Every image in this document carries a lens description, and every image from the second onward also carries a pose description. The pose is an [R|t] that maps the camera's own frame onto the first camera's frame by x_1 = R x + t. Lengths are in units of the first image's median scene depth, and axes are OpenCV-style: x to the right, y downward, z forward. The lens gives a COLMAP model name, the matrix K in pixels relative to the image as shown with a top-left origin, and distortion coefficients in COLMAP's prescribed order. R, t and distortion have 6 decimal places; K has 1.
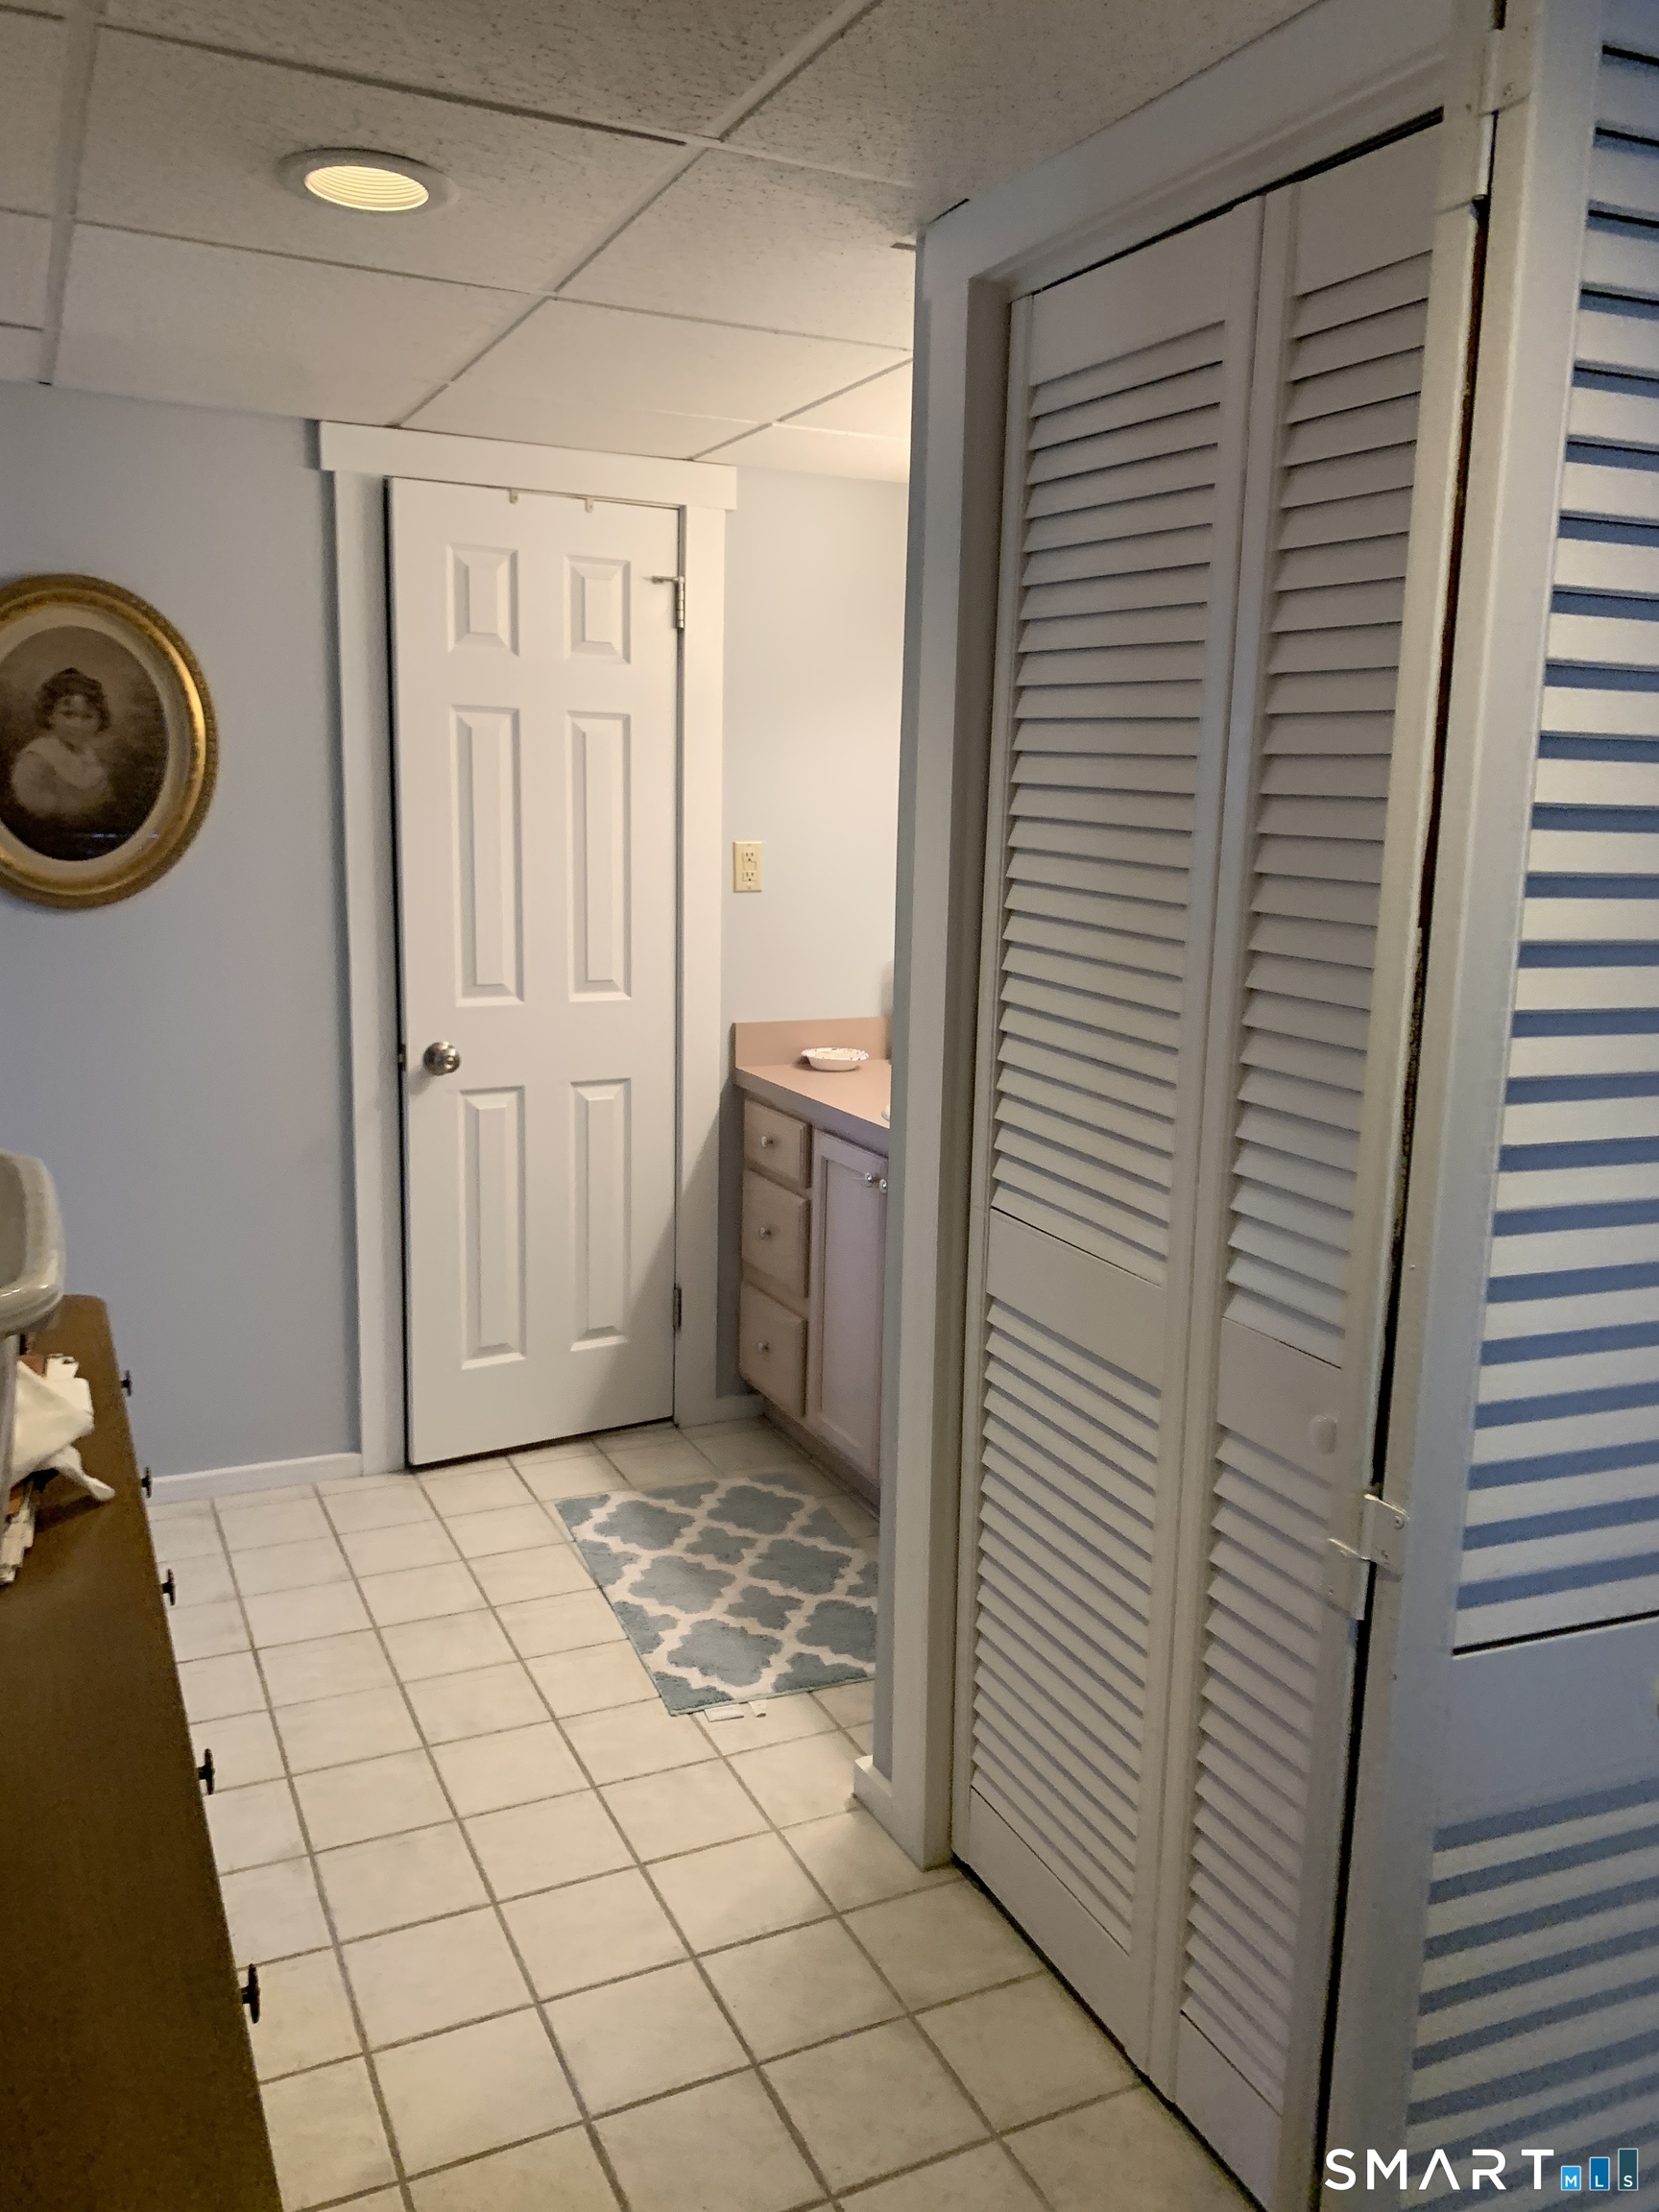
lens RADIAL K [[1698.8, 0, 850.6], [0, 1698.8, 1105.6], [0, 0, 1]] dist [0.015250, -0.012442]
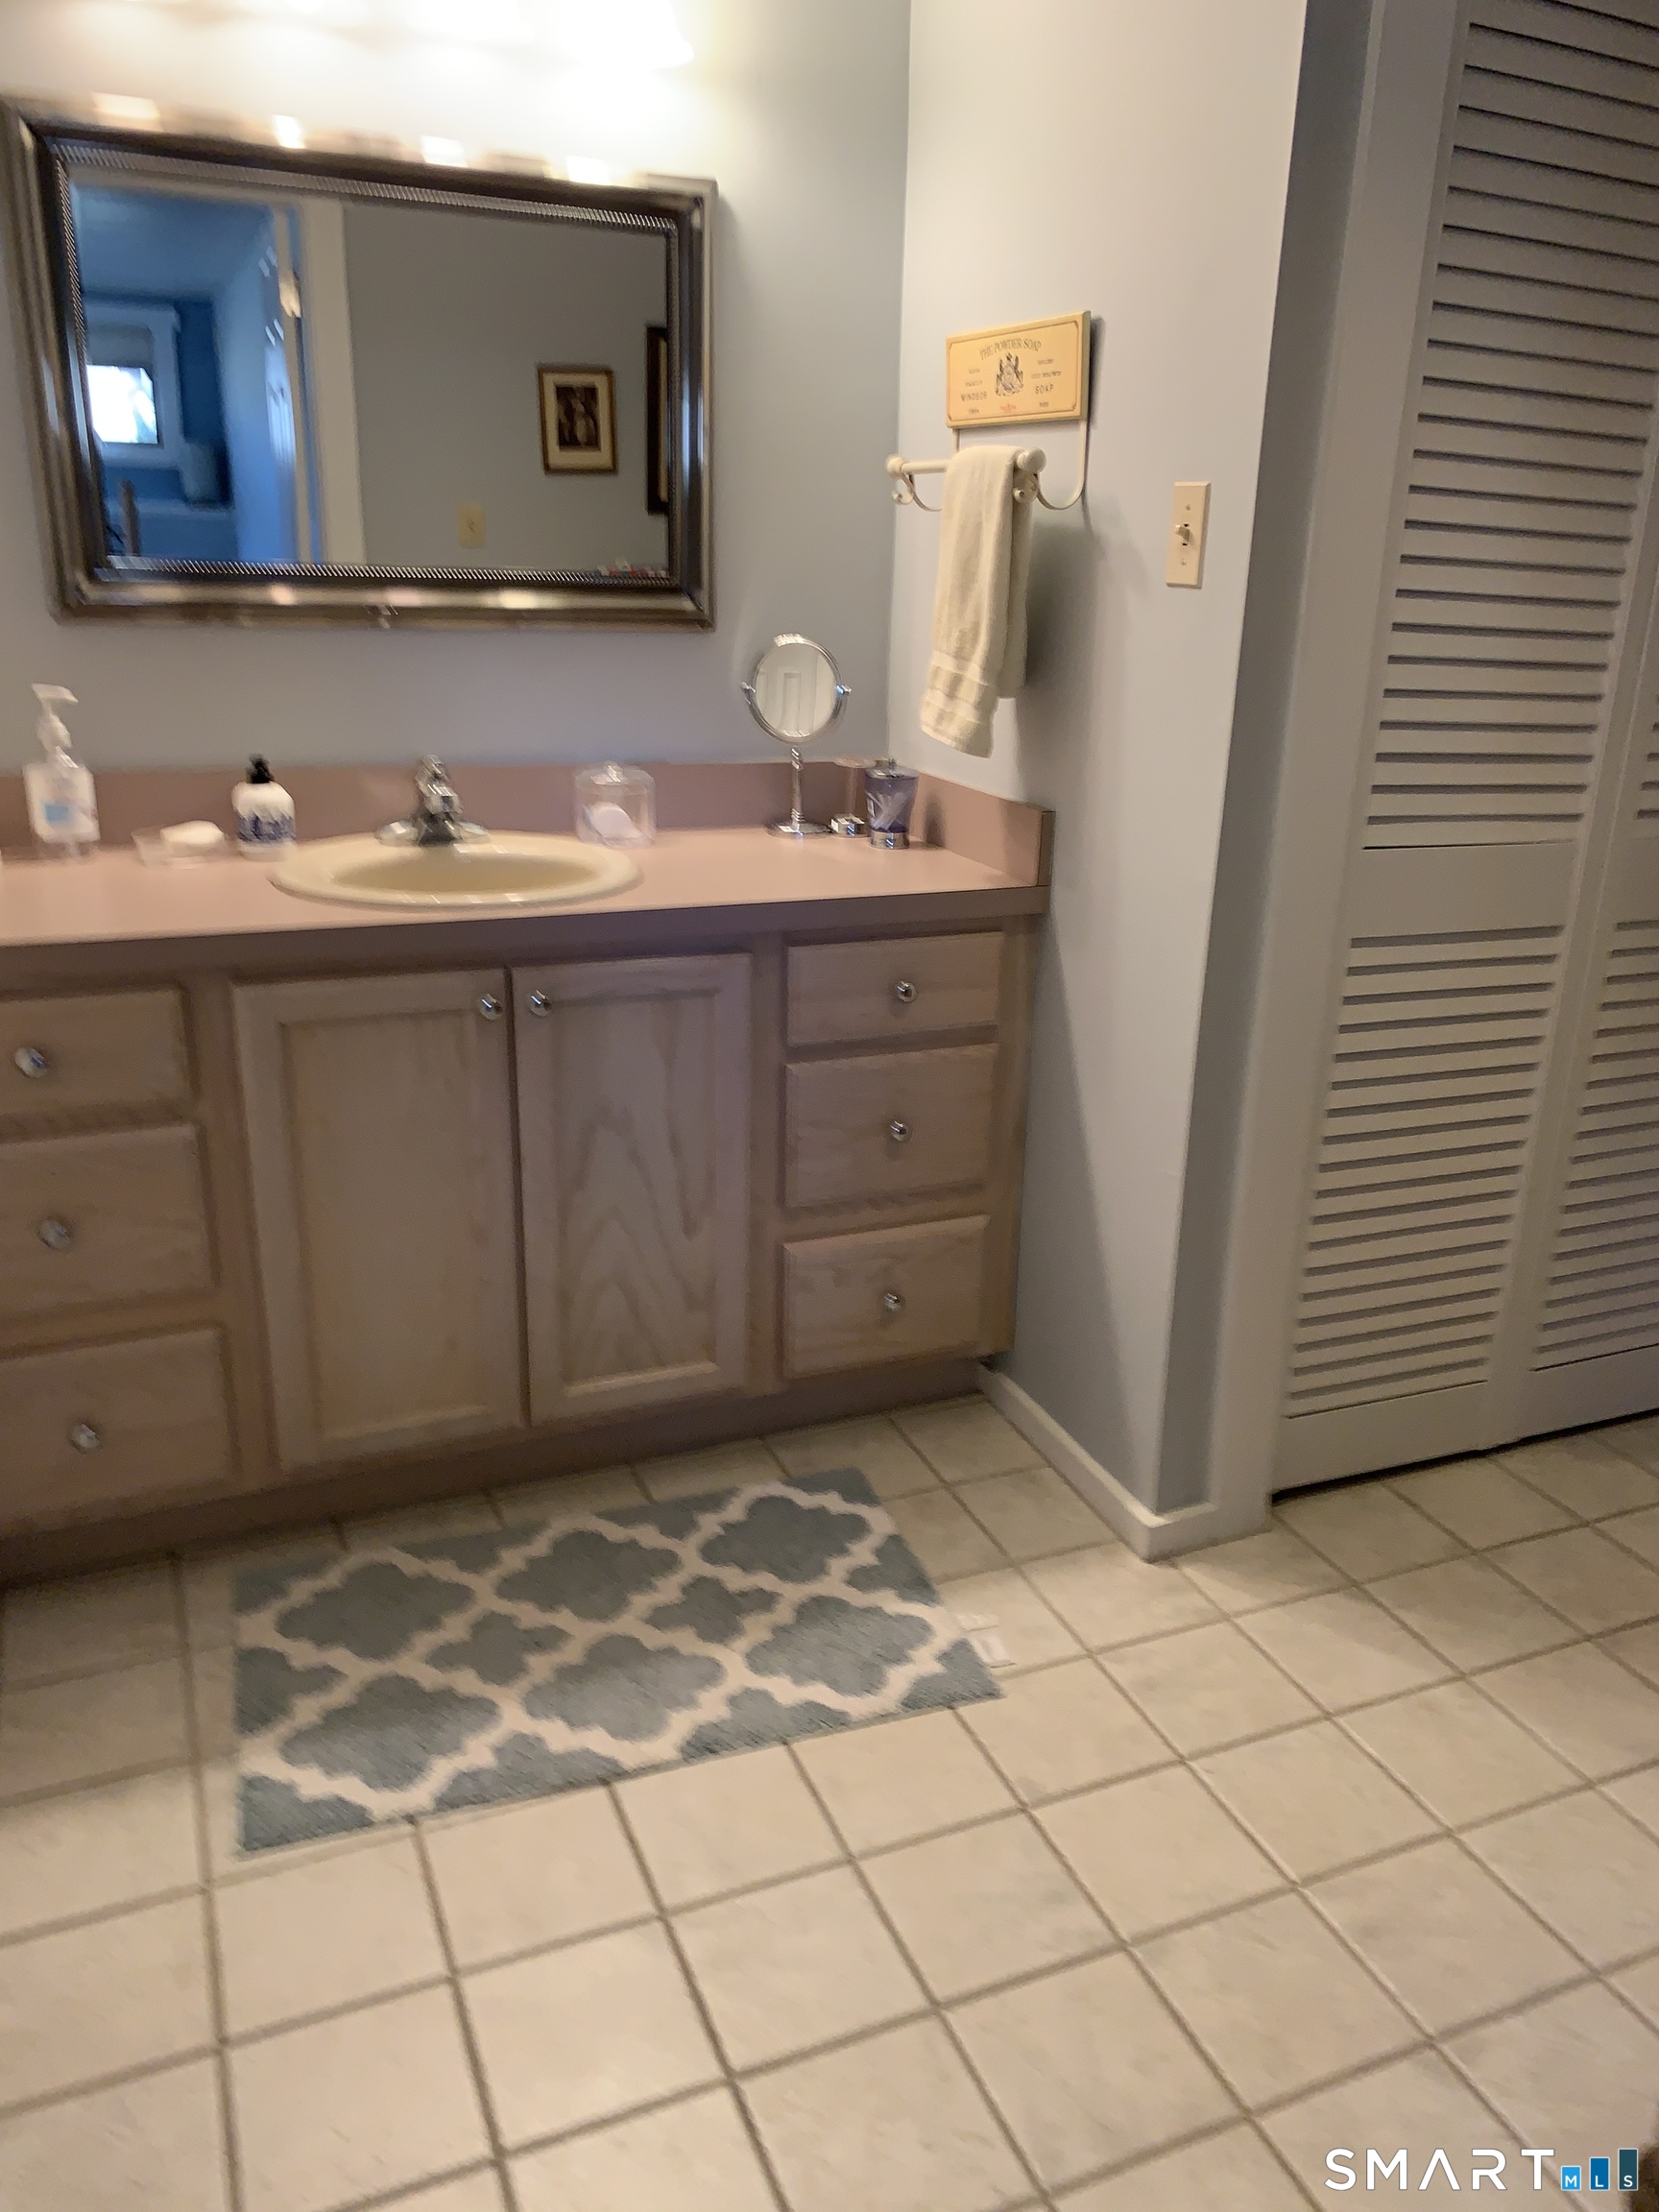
lens RADIAL K [[1692.1, 0, 829.5], [0, 1692.1, 1106.0], [0, 0, 1]] dist [0.029768, -0.002988]
pose [[0.060567, -0.353749, 0.933377, -0.599202], [0.160742, 0.926346, 0.340654, -0.123871], [-0.985136, 0.129401, 0.112968, 0.802148]]
